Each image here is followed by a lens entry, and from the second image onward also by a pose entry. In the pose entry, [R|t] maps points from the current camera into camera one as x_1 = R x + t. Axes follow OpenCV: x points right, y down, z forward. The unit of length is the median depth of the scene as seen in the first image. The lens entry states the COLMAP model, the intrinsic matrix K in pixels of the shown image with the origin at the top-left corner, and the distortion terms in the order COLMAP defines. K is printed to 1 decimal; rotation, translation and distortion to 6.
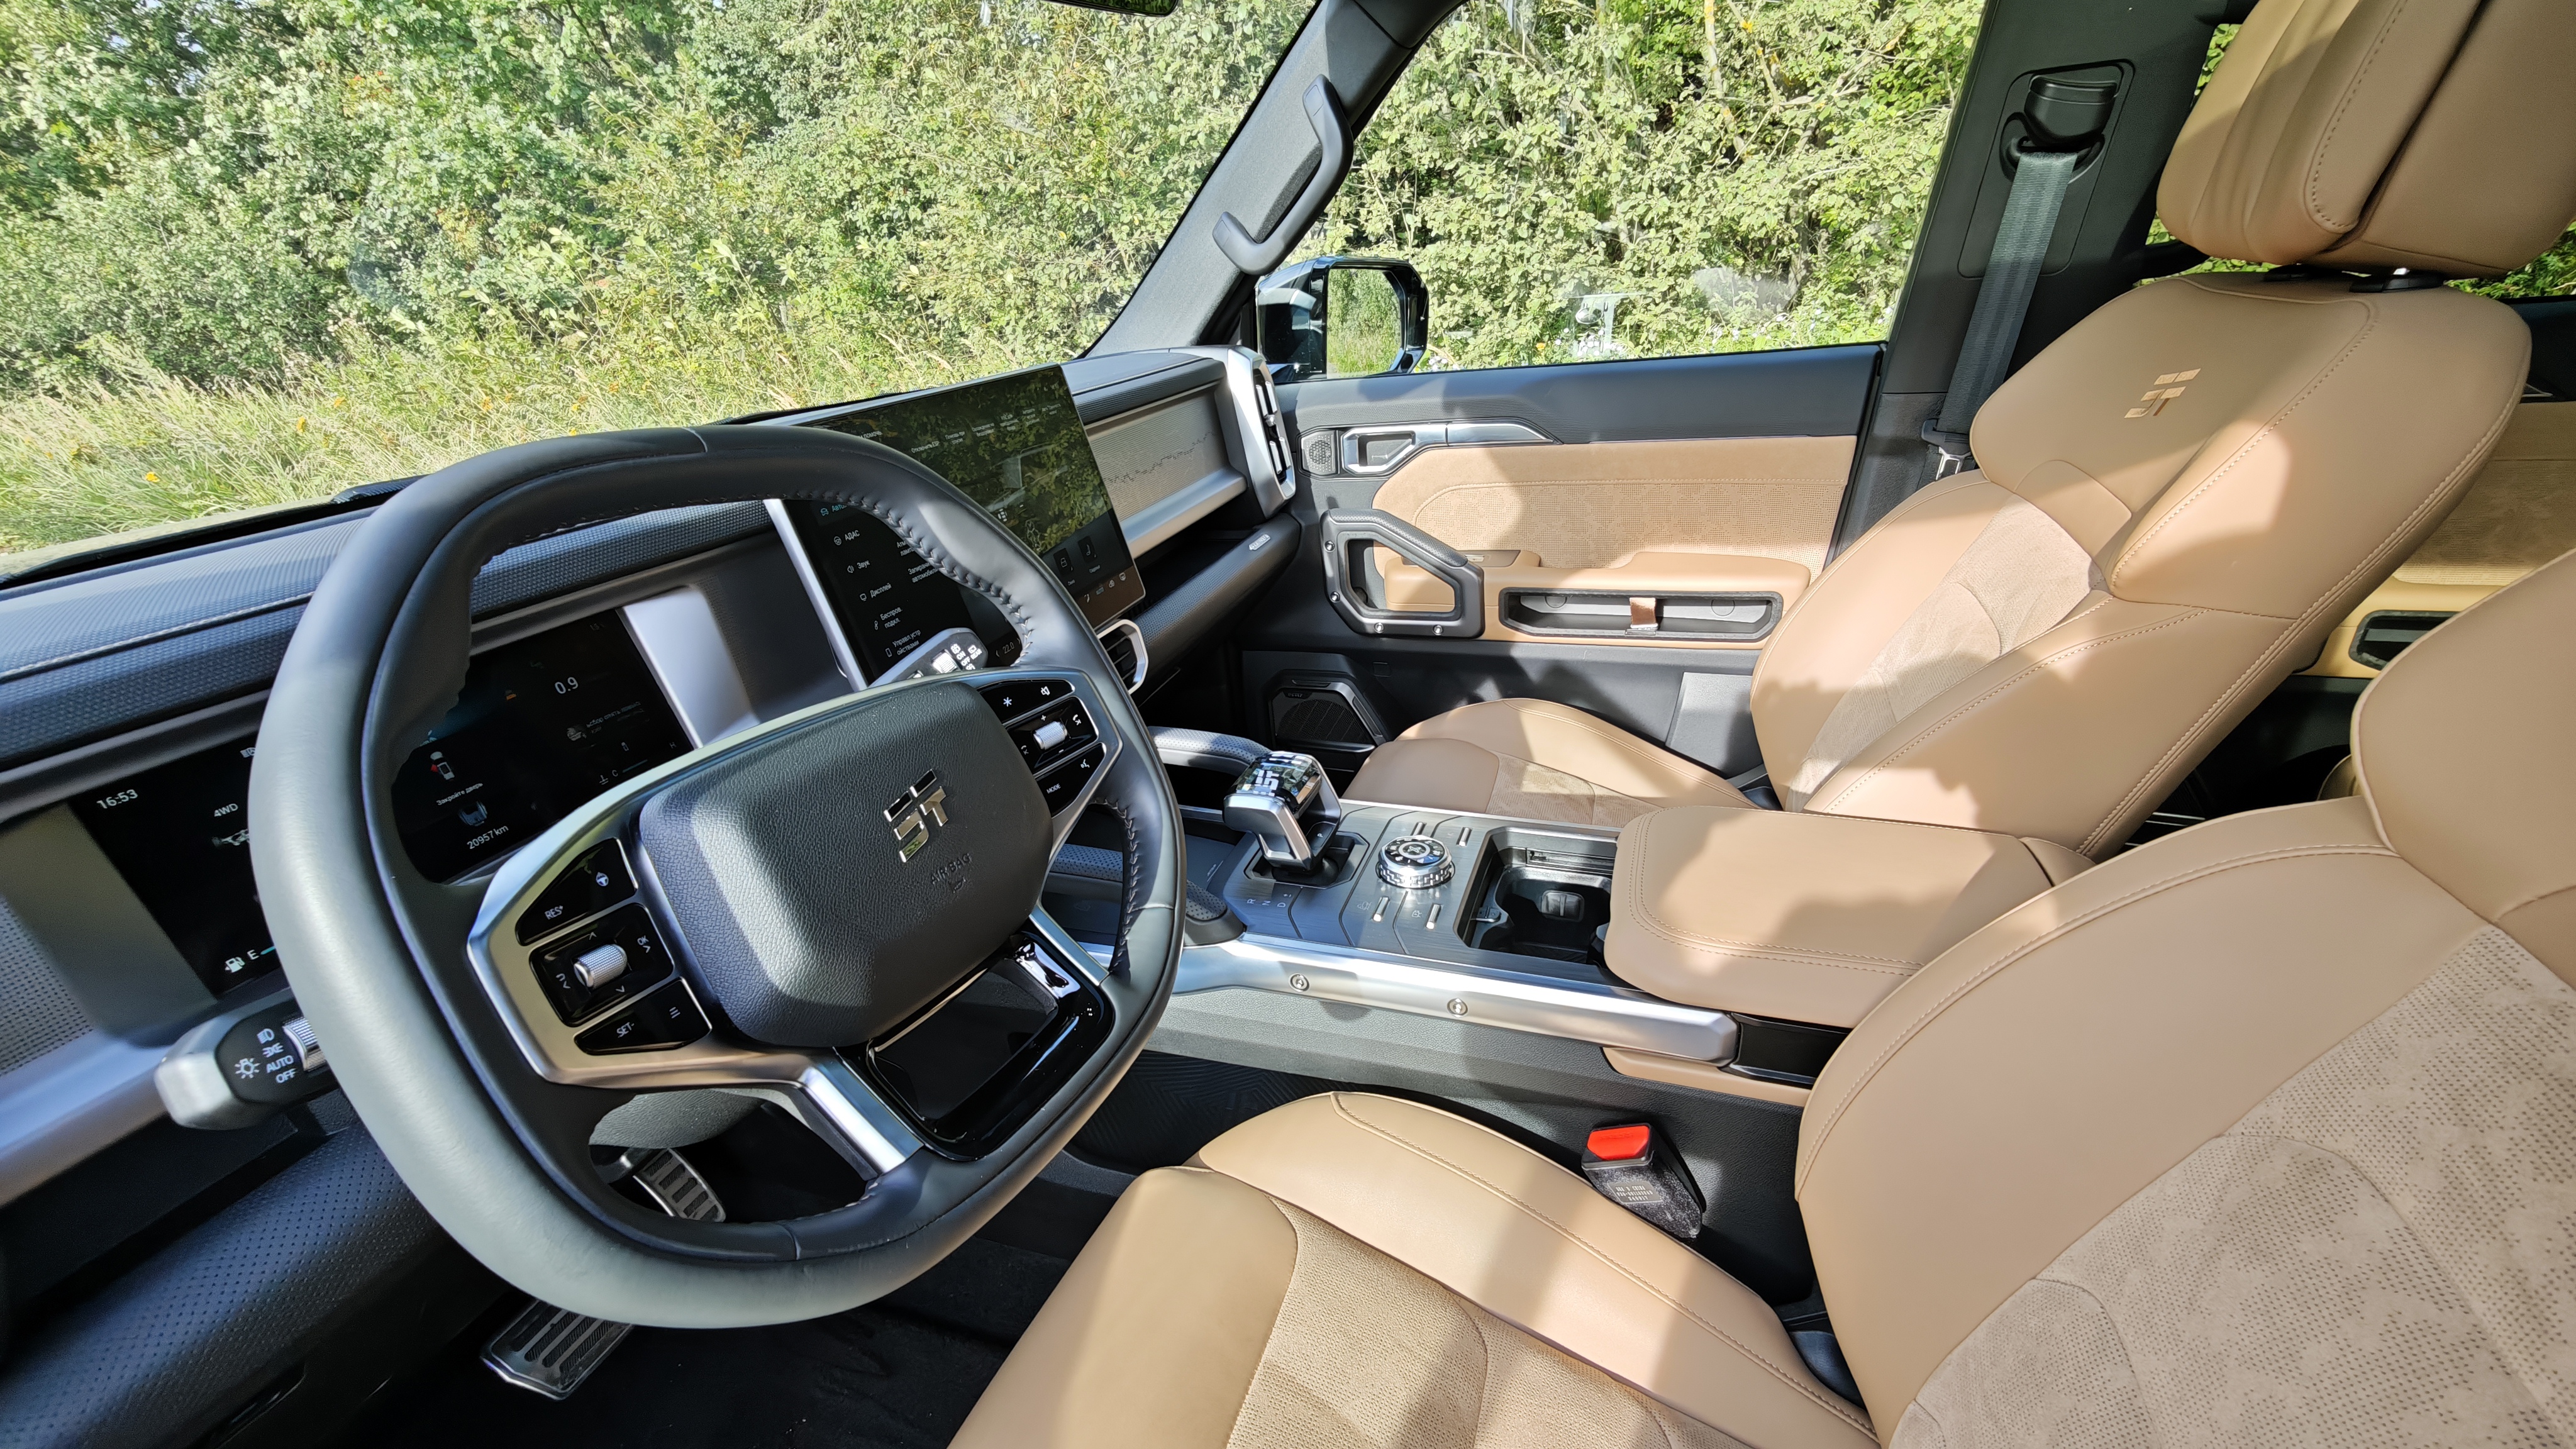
lens RADIAL K [[1071.4, 0, 1288.0], [0, 1071.4, 724.5], [0, 0, 1]] dist [0.002002, 0.000000]
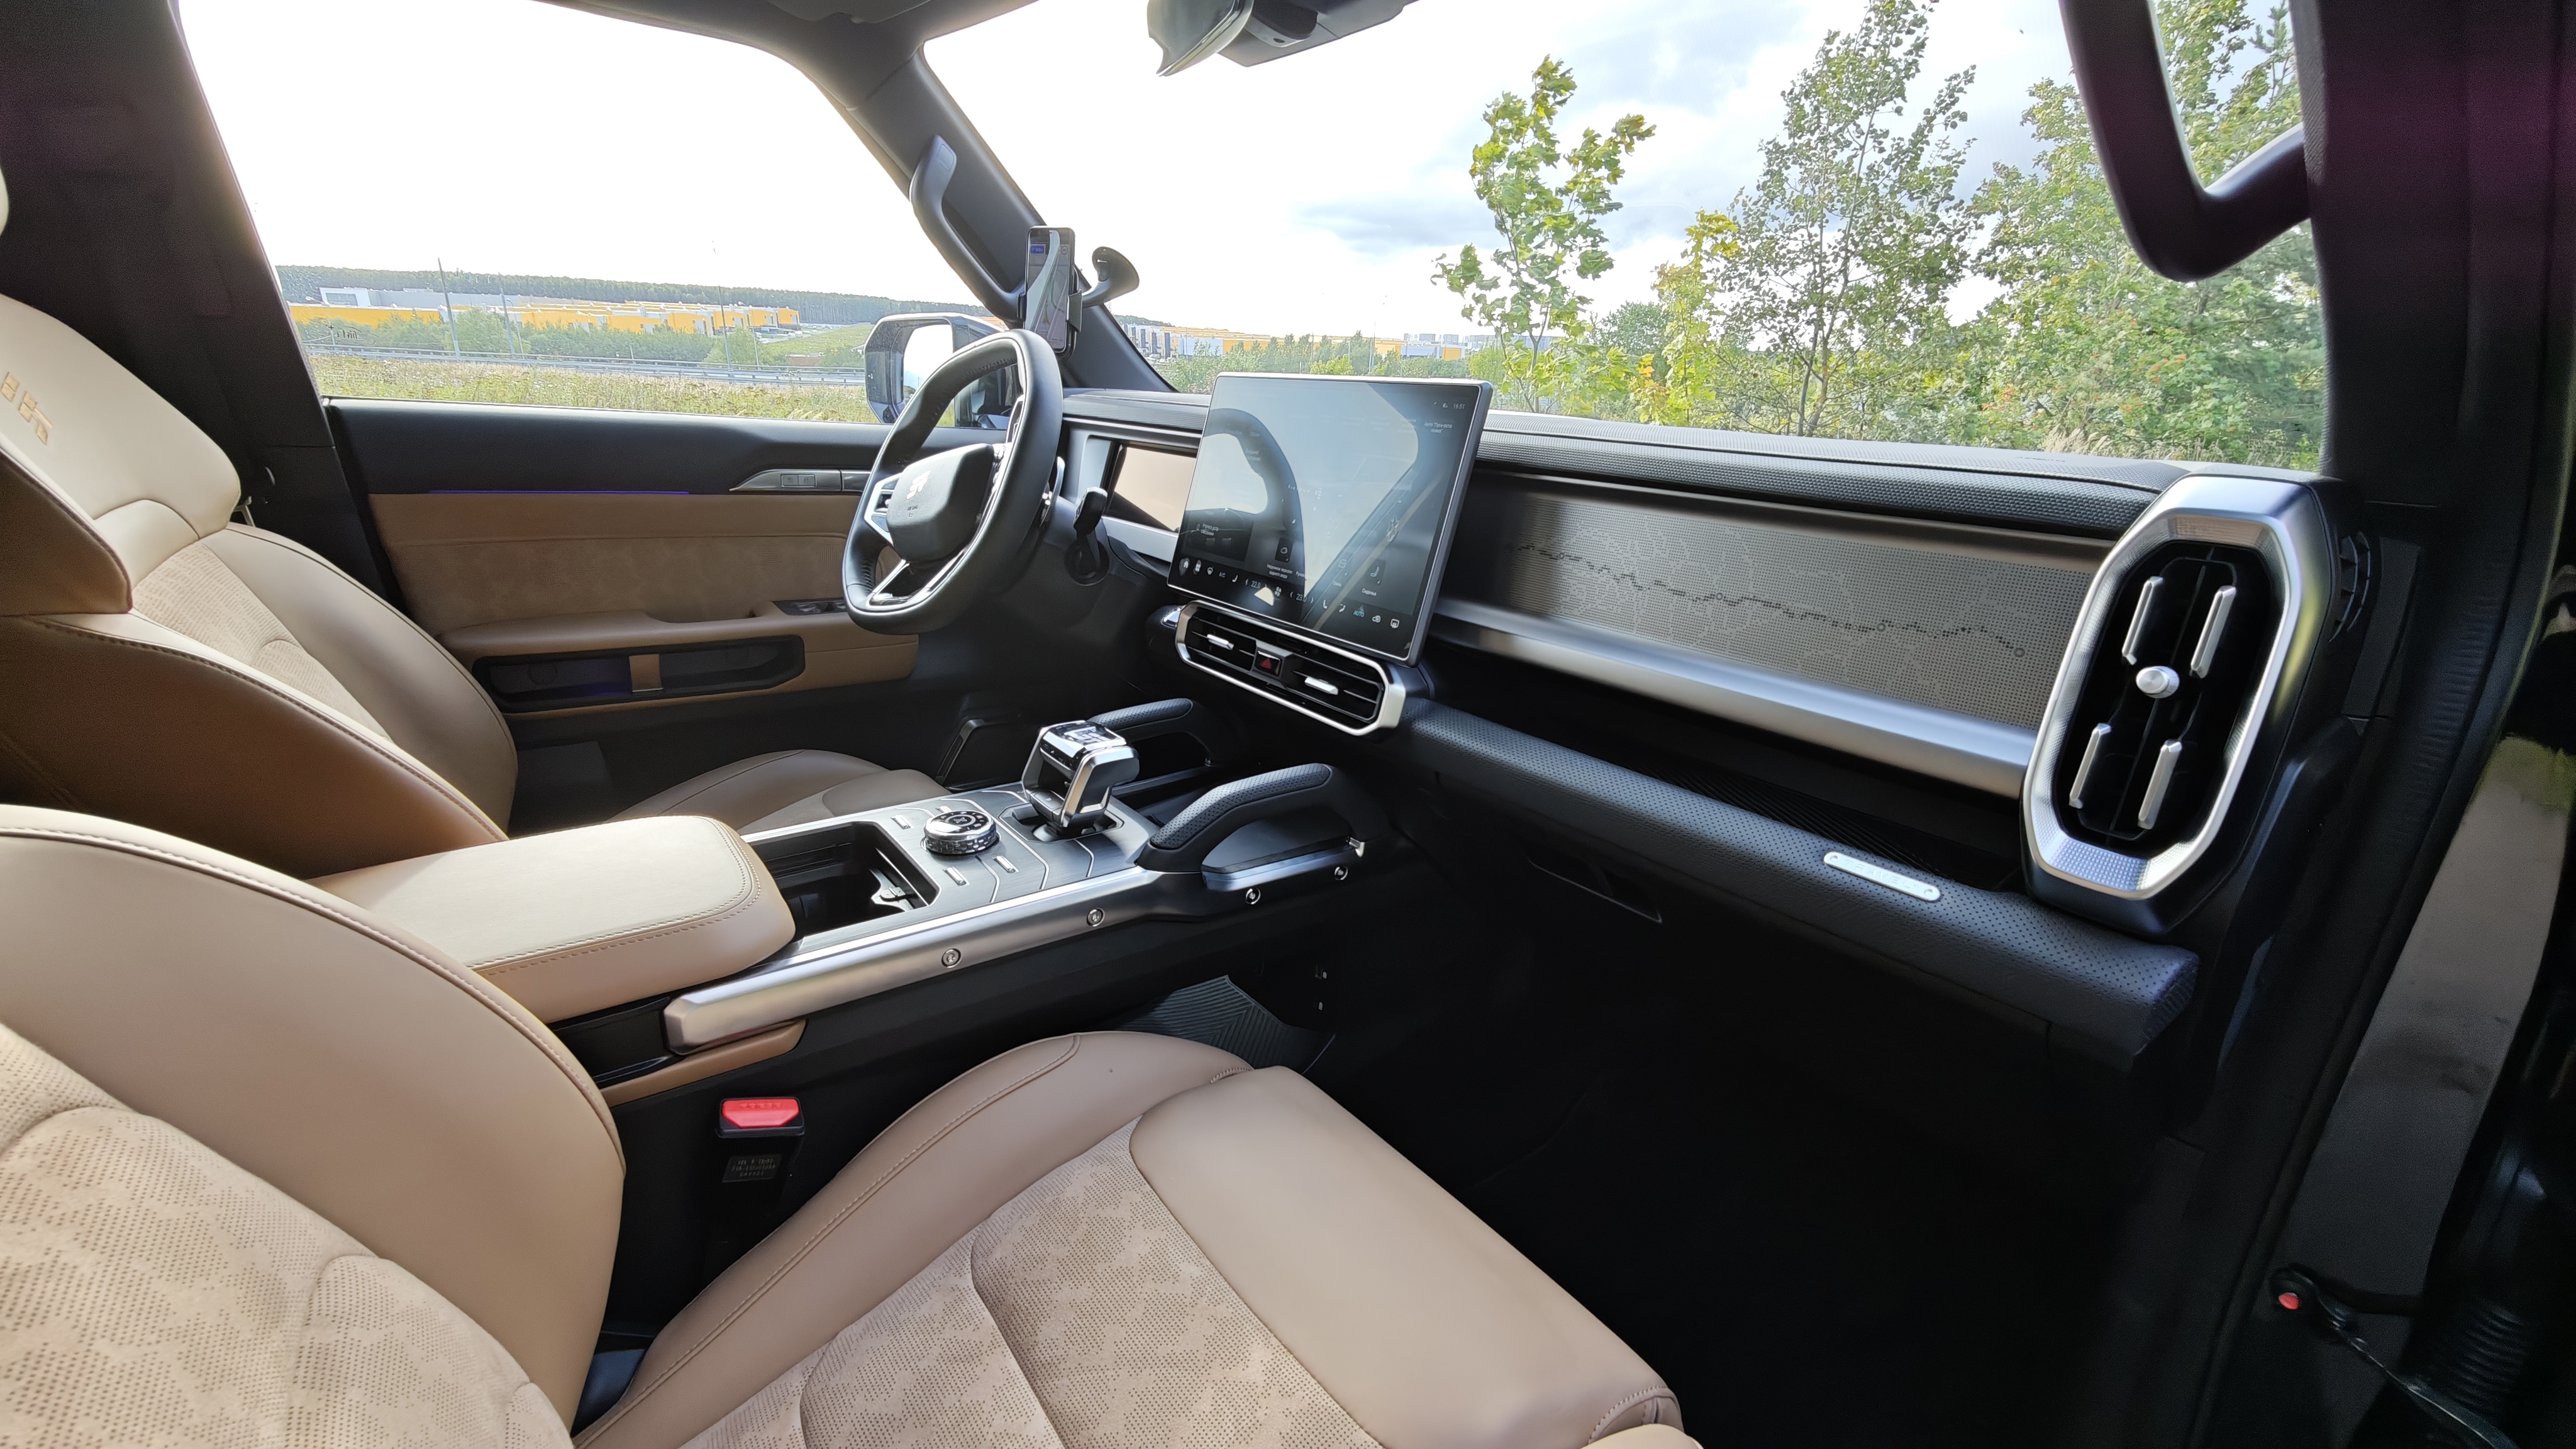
lens RADIAL K [[1063.6, 0, 1289.3], [0, 1063.6, 731.7], [0, 0, 1]] dist [-0.000824, -0.000634]
pose [[-0.549669, 0.294264, -0.781839, 0.432225], [-0.348387, 0.769886, 0.534697, -0.364038], [0.759270, 0.566290, -0.320665, 0.911696]]
